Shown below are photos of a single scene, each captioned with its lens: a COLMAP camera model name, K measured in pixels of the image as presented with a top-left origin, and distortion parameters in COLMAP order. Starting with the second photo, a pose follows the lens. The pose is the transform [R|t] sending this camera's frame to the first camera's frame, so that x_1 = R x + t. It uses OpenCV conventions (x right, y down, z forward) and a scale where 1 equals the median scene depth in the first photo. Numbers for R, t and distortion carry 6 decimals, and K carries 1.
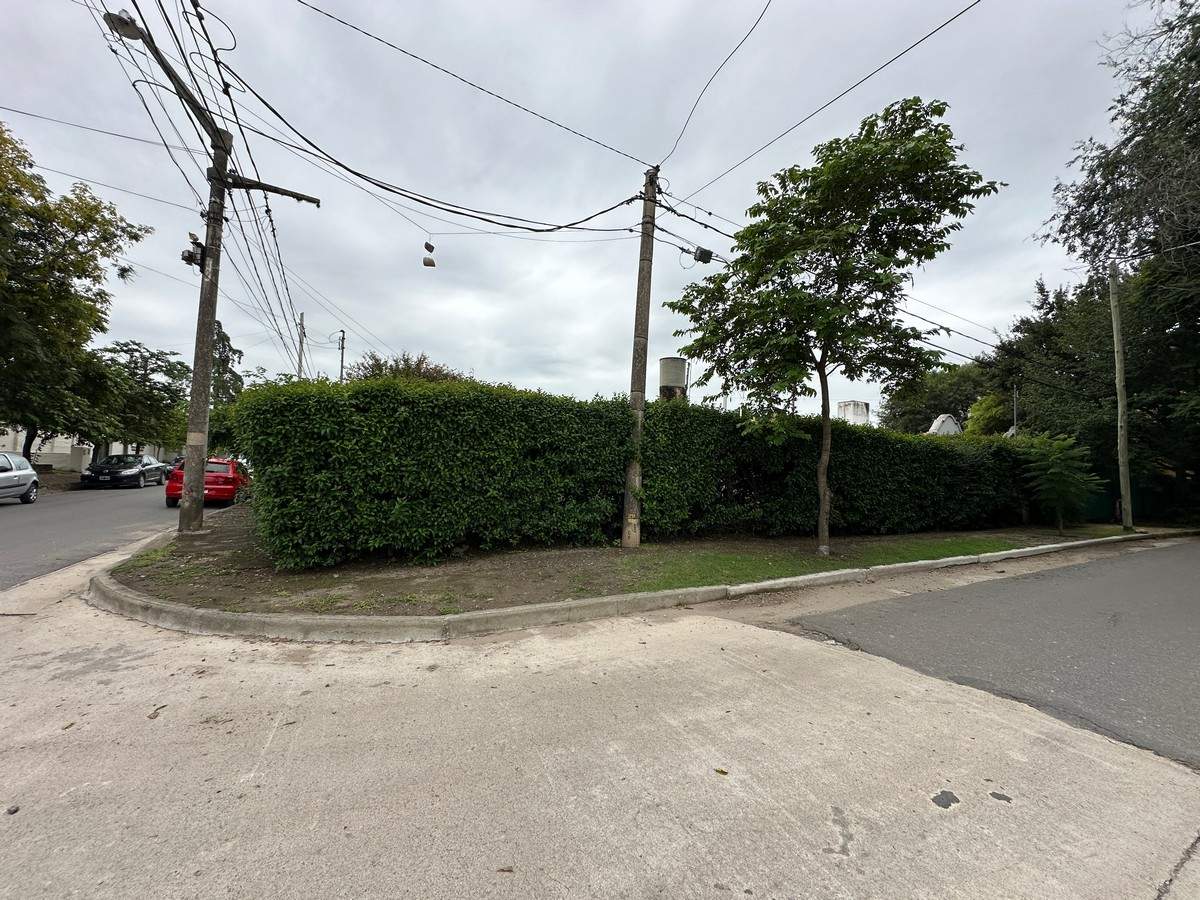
lens RADIAL K [[478.2, 0, 594.4], [0, 478.2, 447.4], [0, 0, 1]] dist [-0.003333, 0.000586]
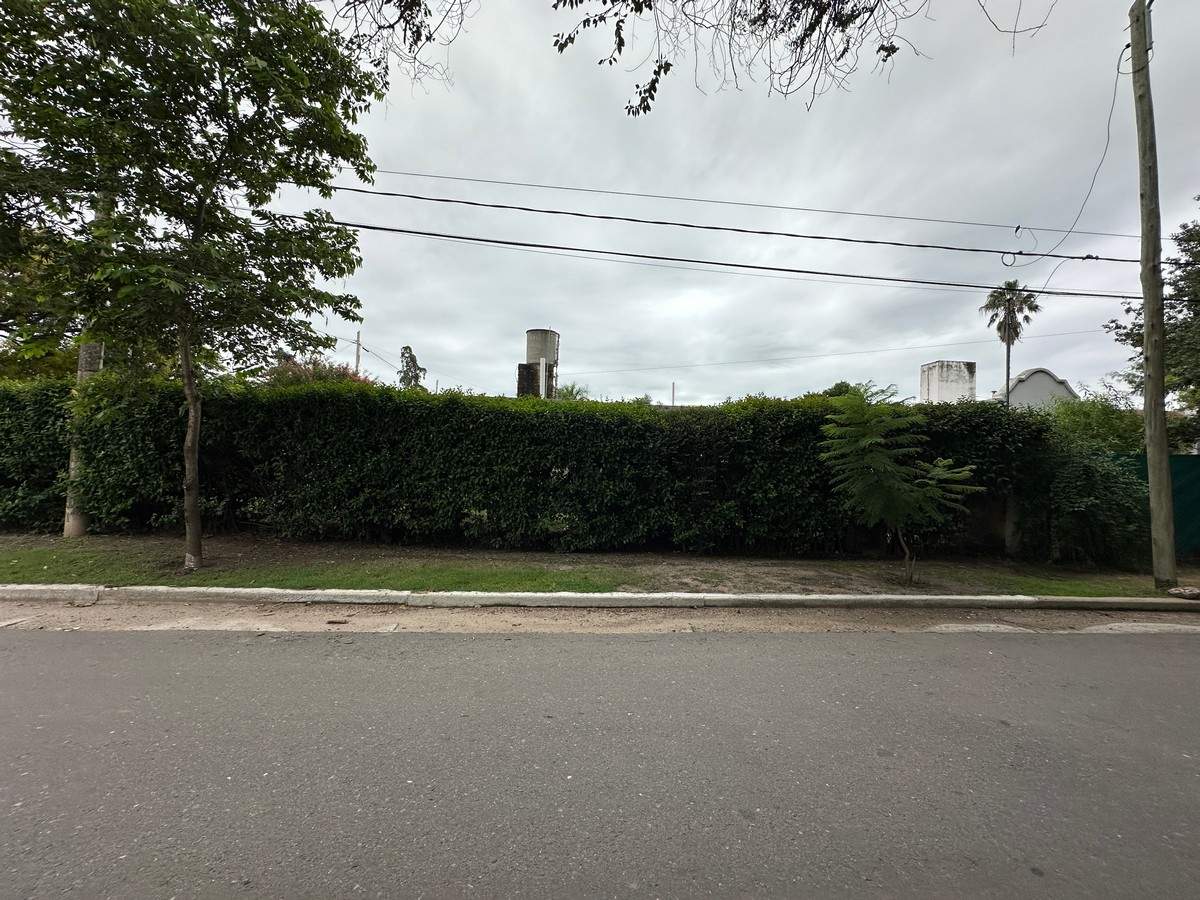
lens RADIAL K [[478.2, 0, 599.1], [0, 478.2, 458.1], [0, 0, 1]] dist [-0.003333, 0.000586]
pose [[0.897662, -0.007470, -0.440620, 0.402009], [0.021206, 0.999430, 0.026257, 0.012238], [0.440173, -0.032914, 0.897309, 0.170757]]
